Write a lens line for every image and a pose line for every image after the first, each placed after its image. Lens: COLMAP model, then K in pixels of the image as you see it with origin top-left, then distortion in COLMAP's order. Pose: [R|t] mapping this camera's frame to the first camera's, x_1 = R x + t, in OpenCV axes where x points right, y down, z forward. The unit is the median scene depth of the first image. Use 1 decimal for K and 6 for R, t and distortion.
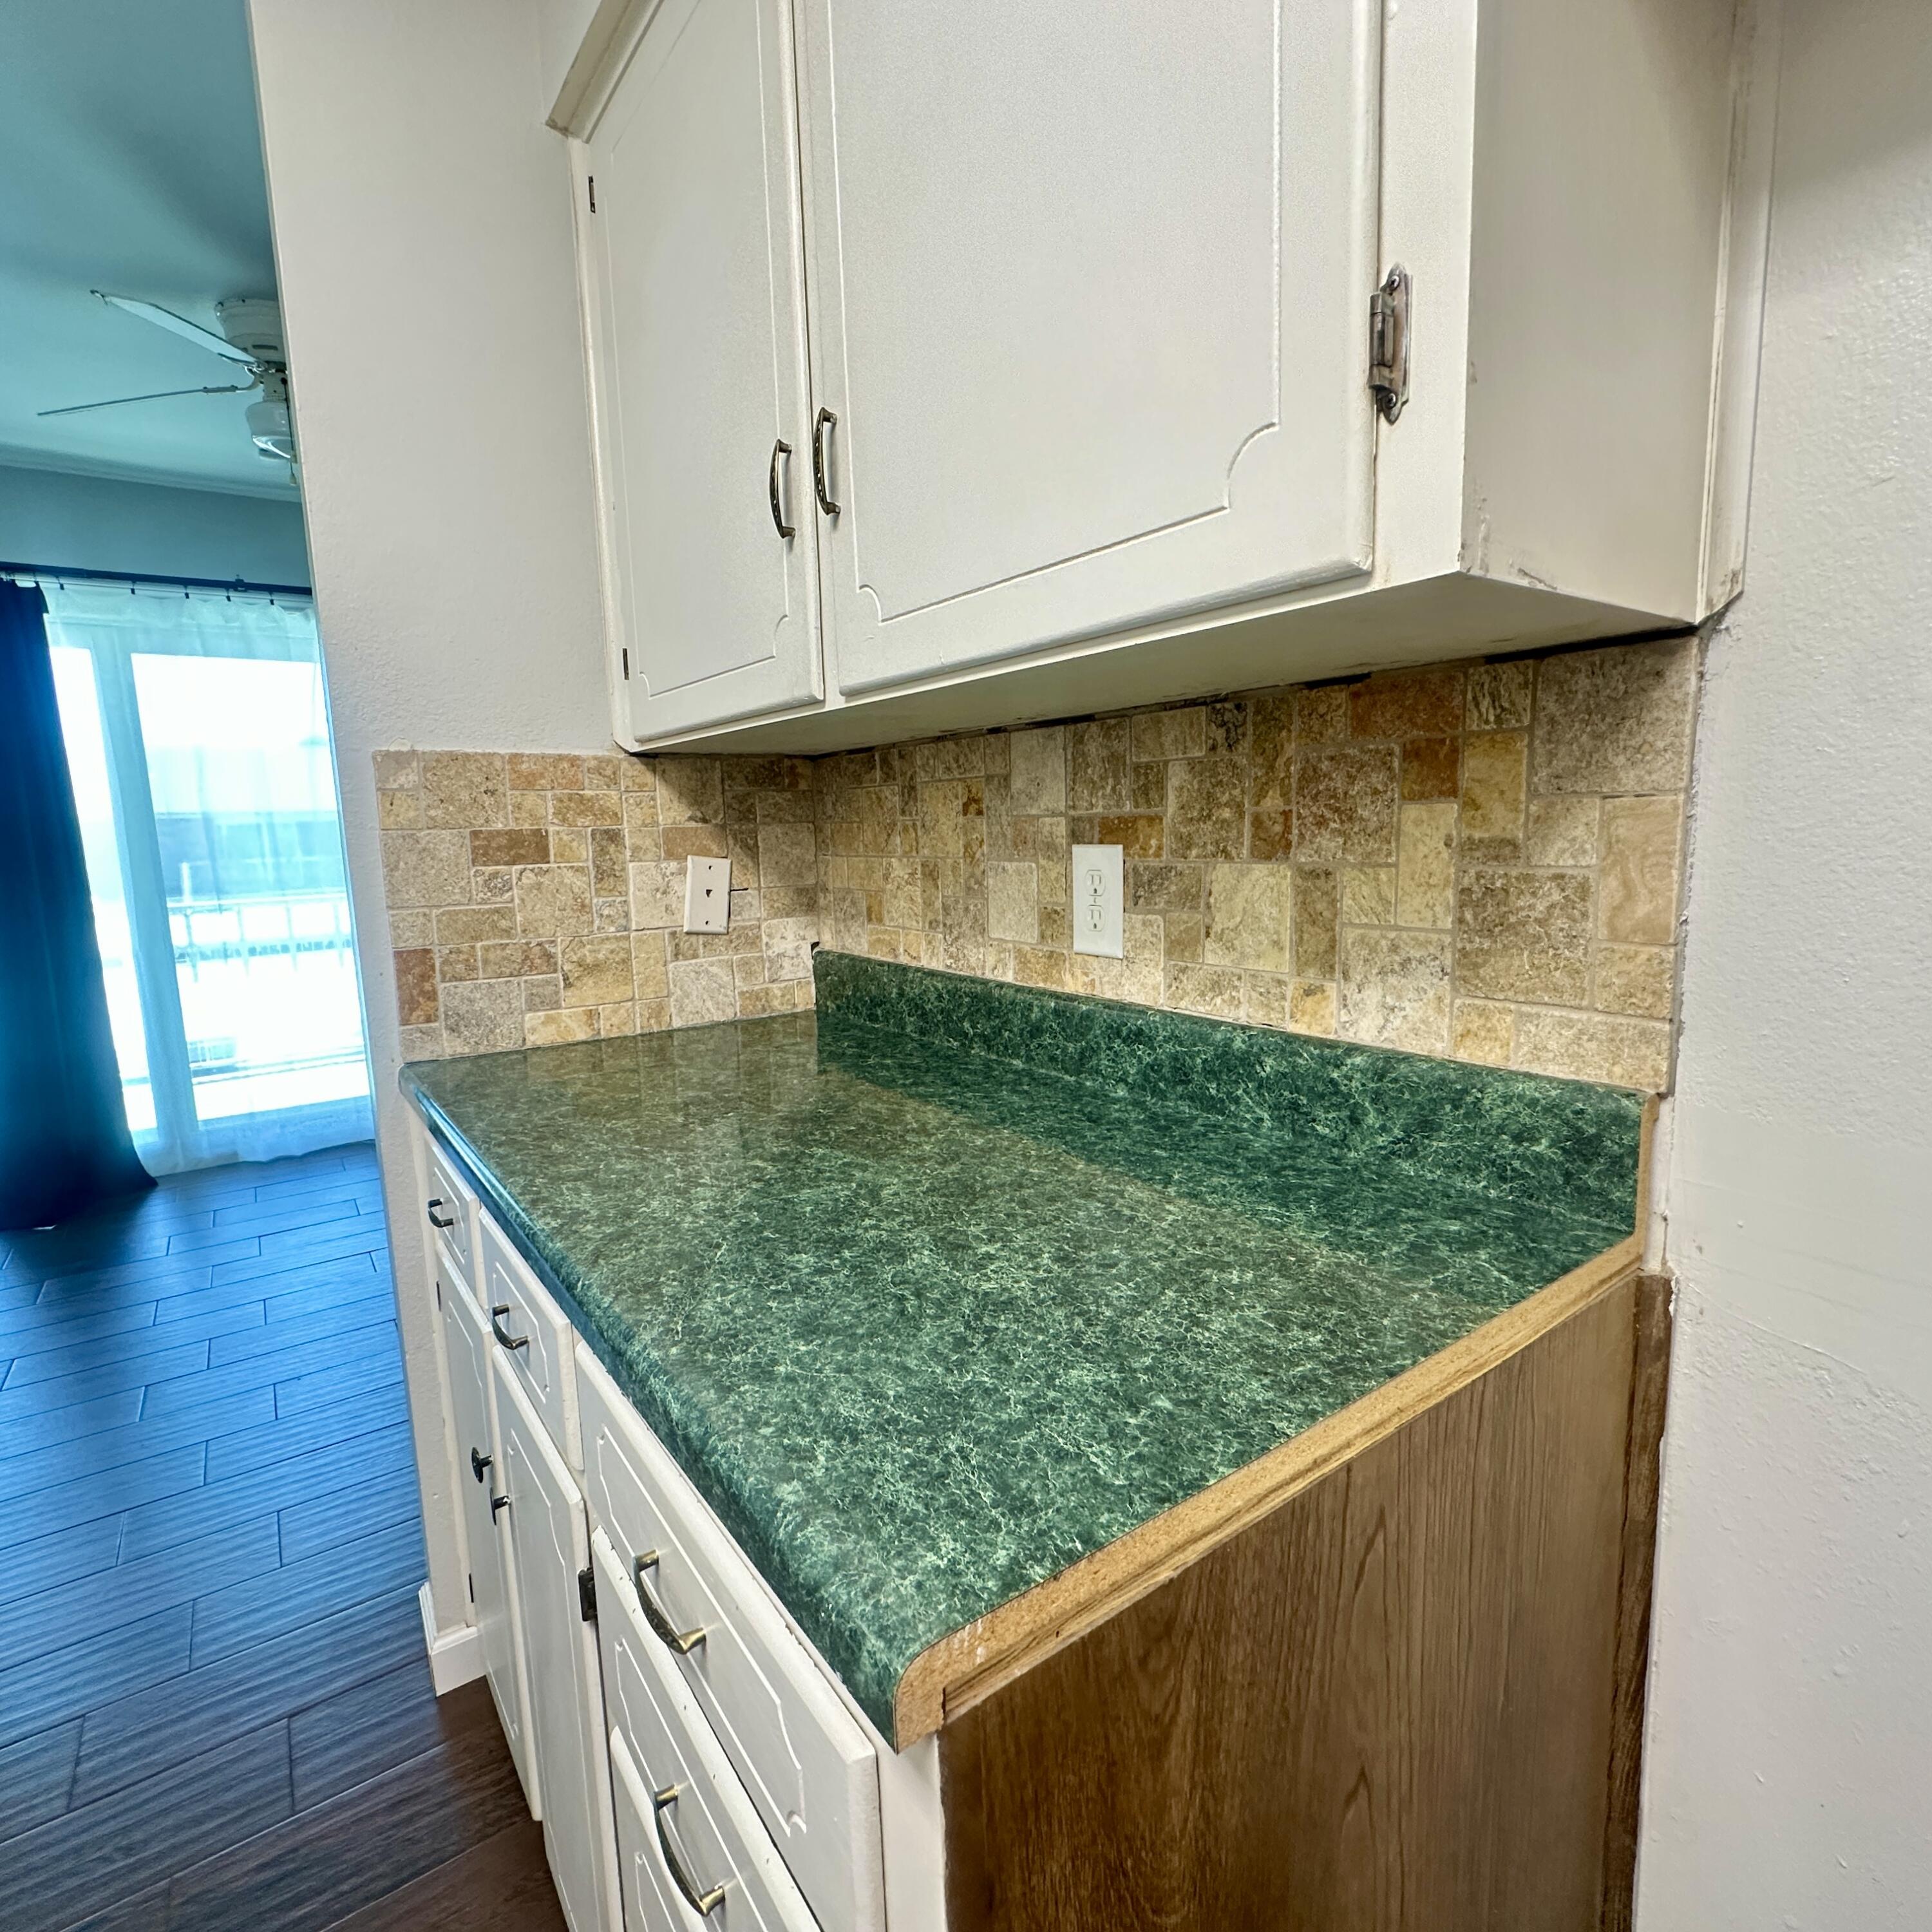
lens RADIAL K [[1025.7, 0, 969.7], [0, 1025.7, 966.2], [0, 0, 1]] dist [-0.001822, 0.000960]
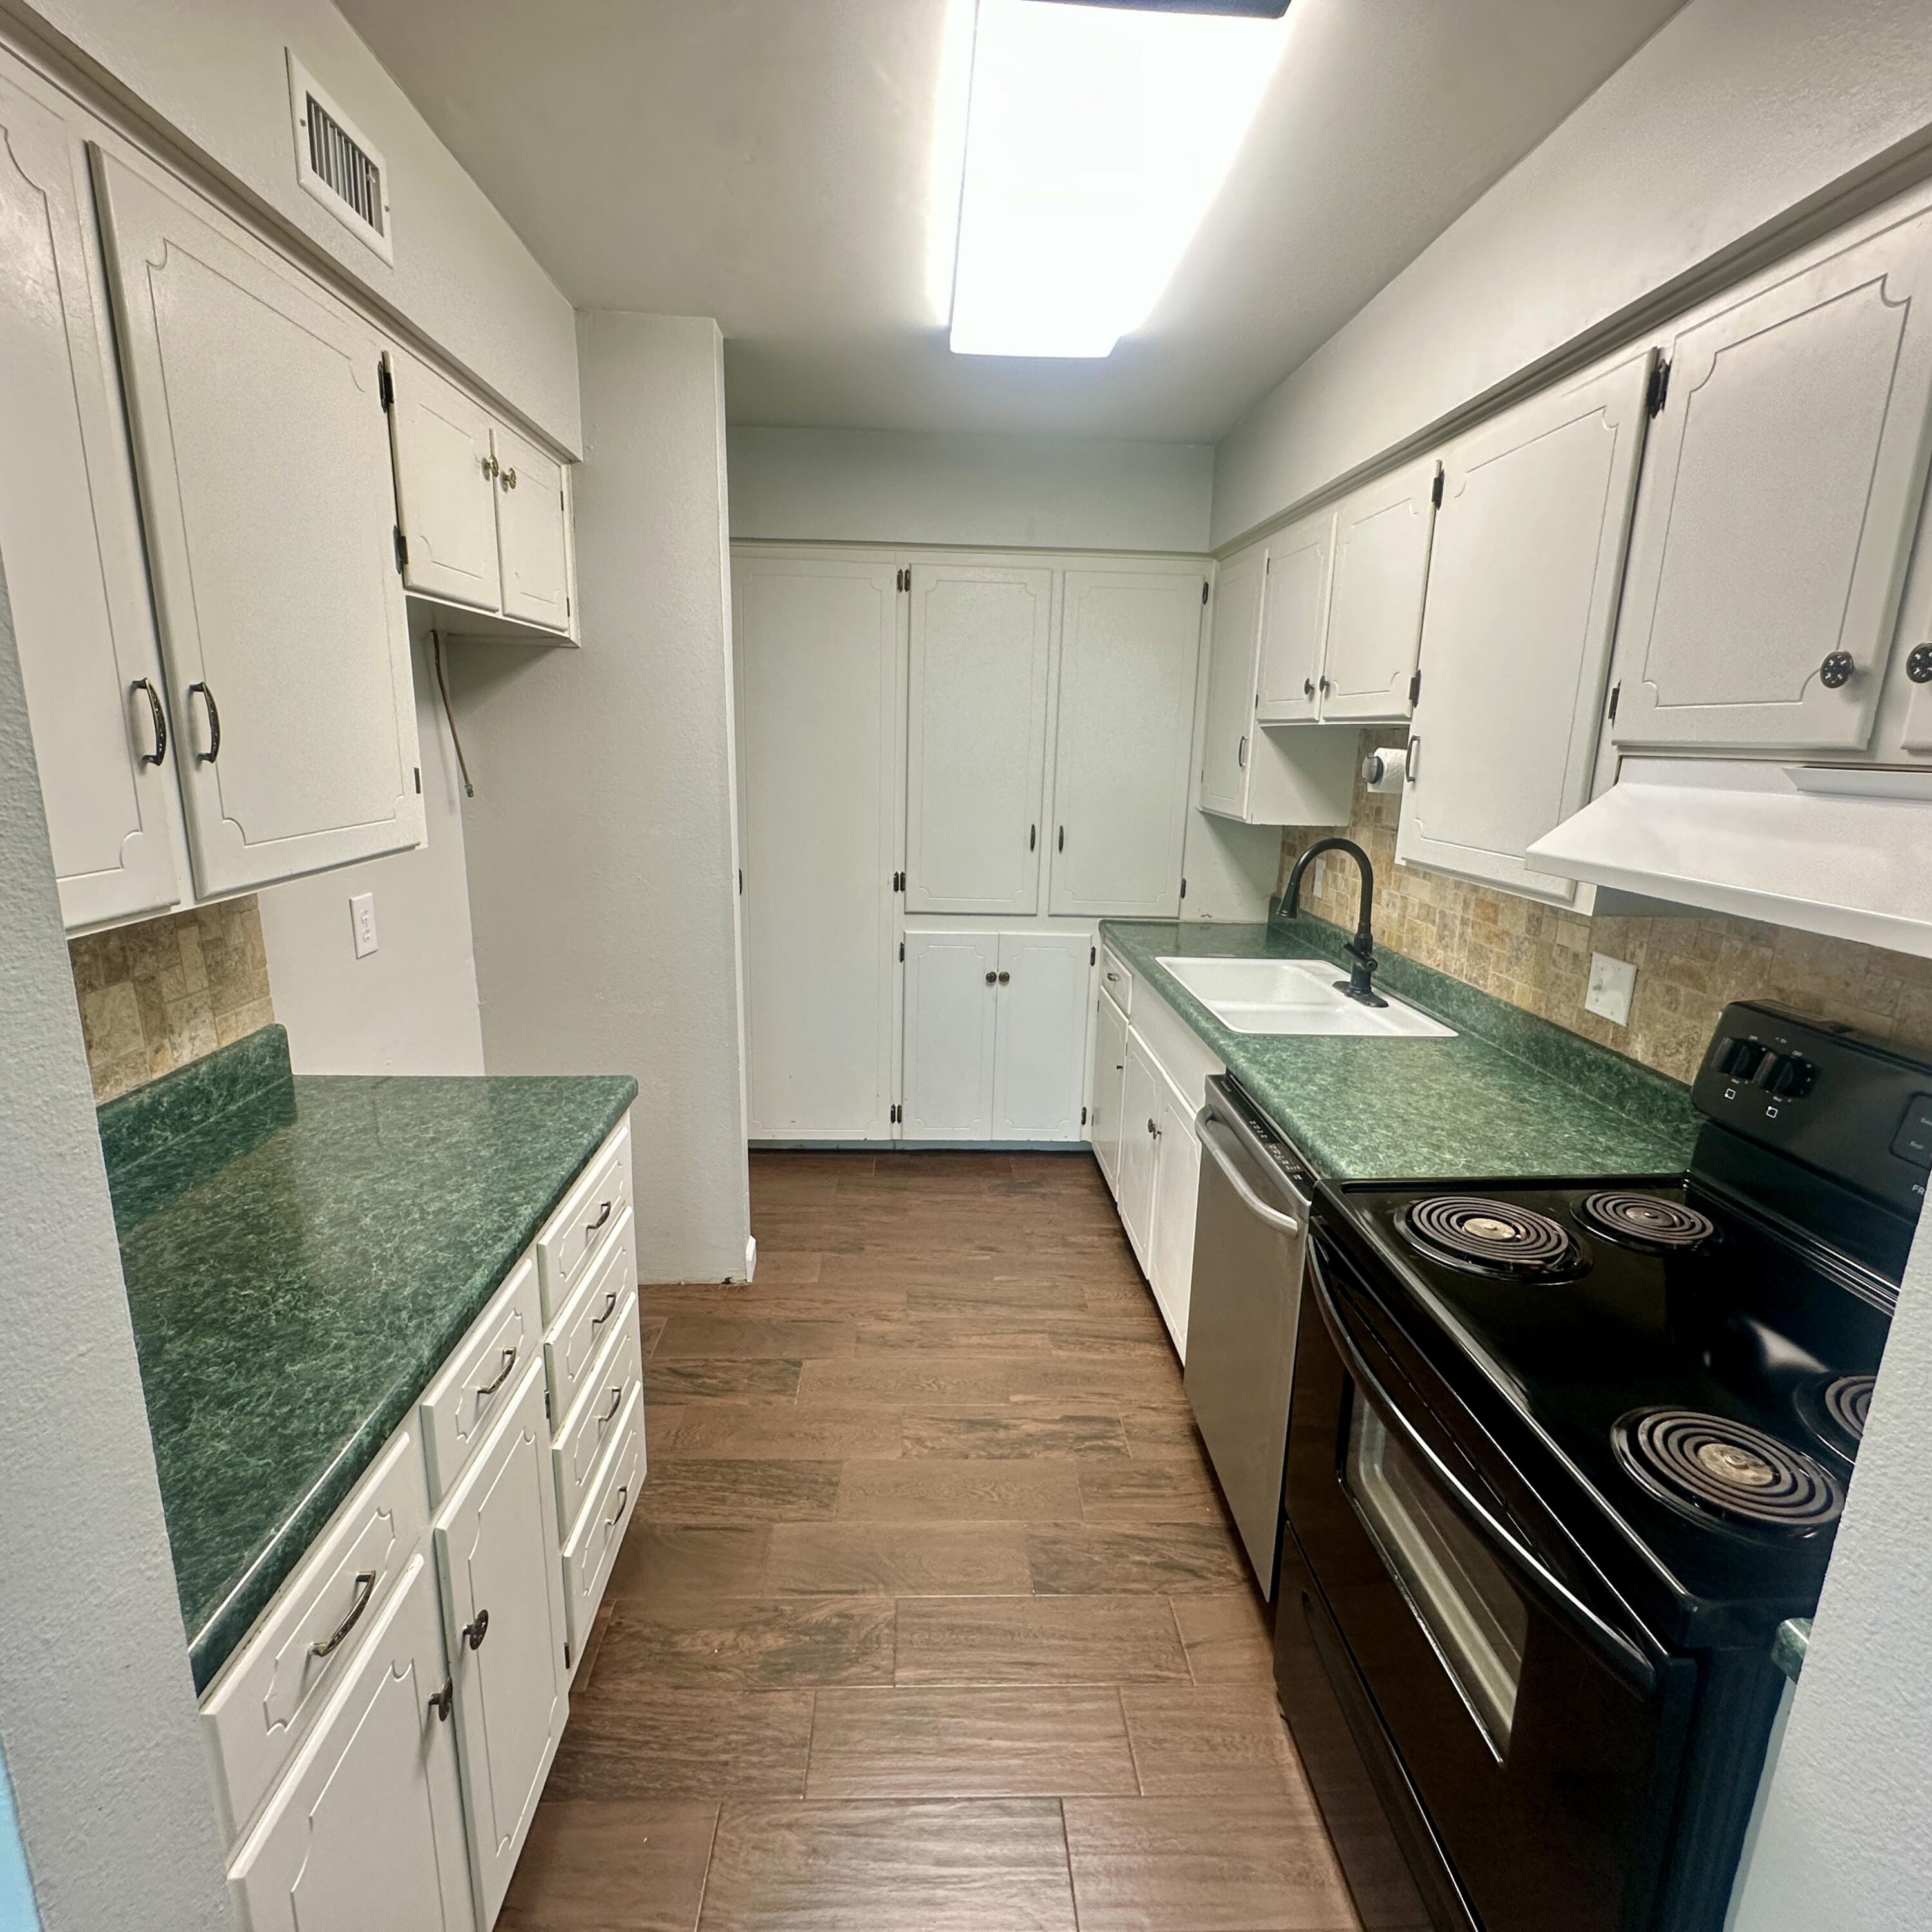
lens RADIAL K [[1025.7, 0, 957.5], [0, 1025.7, 964.3], [0, 0, 1]] dist [-0.001822, 0.000960]
pose [[-0.837246, -0.113664, 0.534883, -1.665684], [0.075500, 0.944762, 0.318942, -0.553194], [-0.541589, 0.307416, -0.782417, 1.611252]]
